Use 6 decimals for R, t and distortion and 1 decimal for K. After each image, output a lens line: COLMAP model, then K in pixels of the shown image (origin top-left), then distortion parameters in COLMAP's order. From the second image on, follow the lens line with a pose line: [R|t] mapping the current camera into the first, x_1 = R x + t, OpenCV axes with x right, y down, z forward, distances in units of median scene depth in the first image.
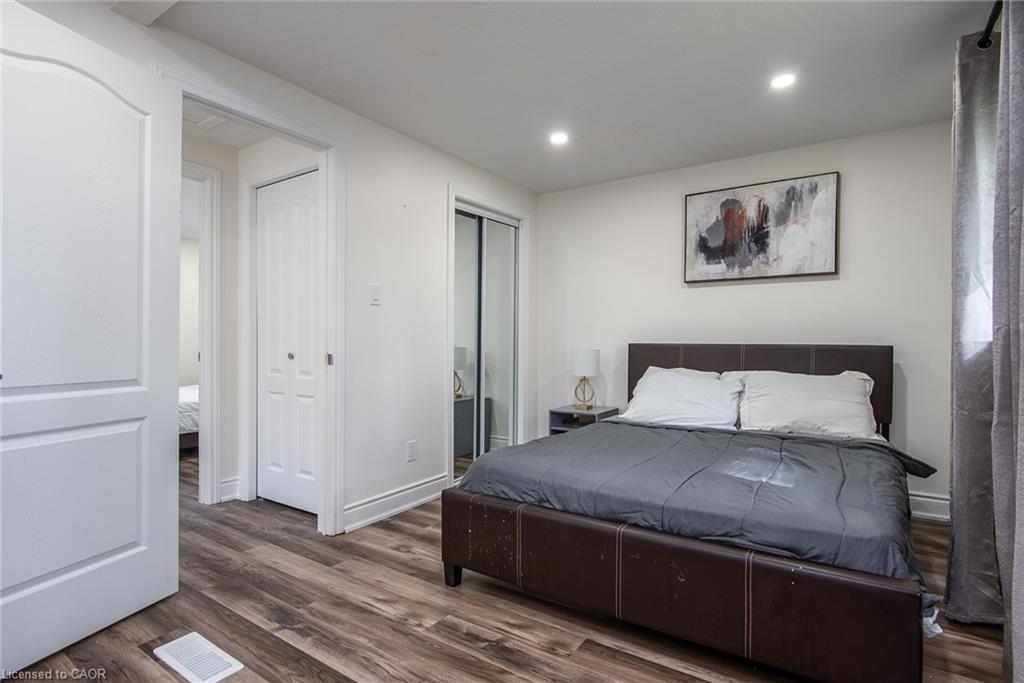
lens RADIAL K [[513.7, 0, 510.2], [0, 513.7, 343.8], [0, 0, 1]] dist [-0.004761, -0.000275]
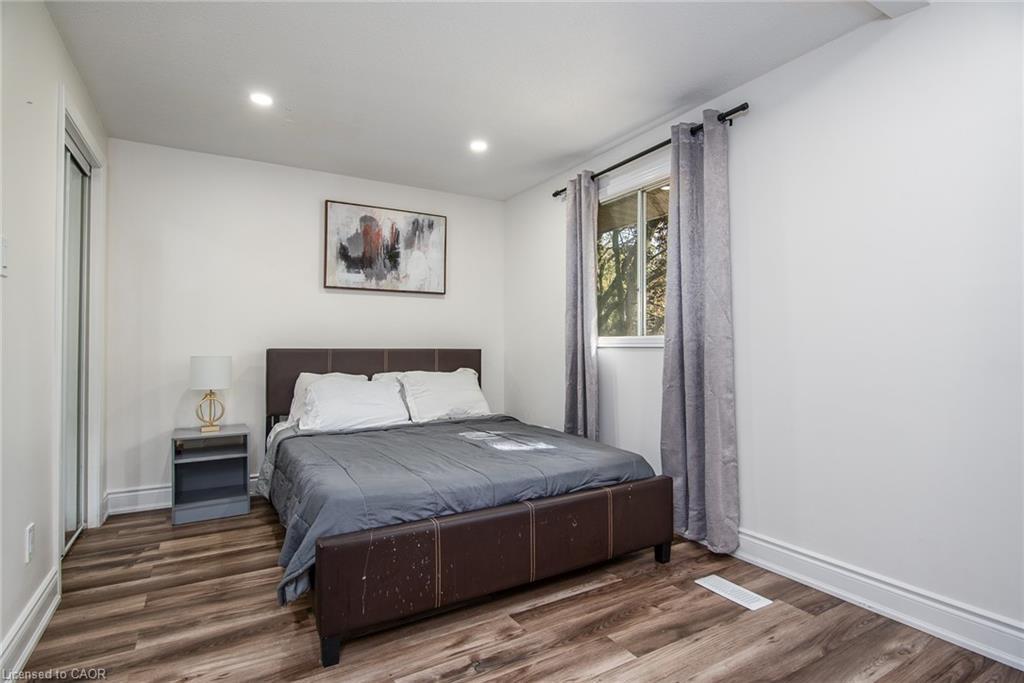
lens RADIAL K [[513.7, 0, 510.2], [0, 513.7, 343.8], [0, 0, 1]] dist [-0.004761, -0.000275]
pose [[0.426838, 0.003839, 0.904320, -0.454958], [0.005291, 0.999963, -0.006742, -0.000998], [-0.904313, 0.007662, 0.426802, 0.279637]]
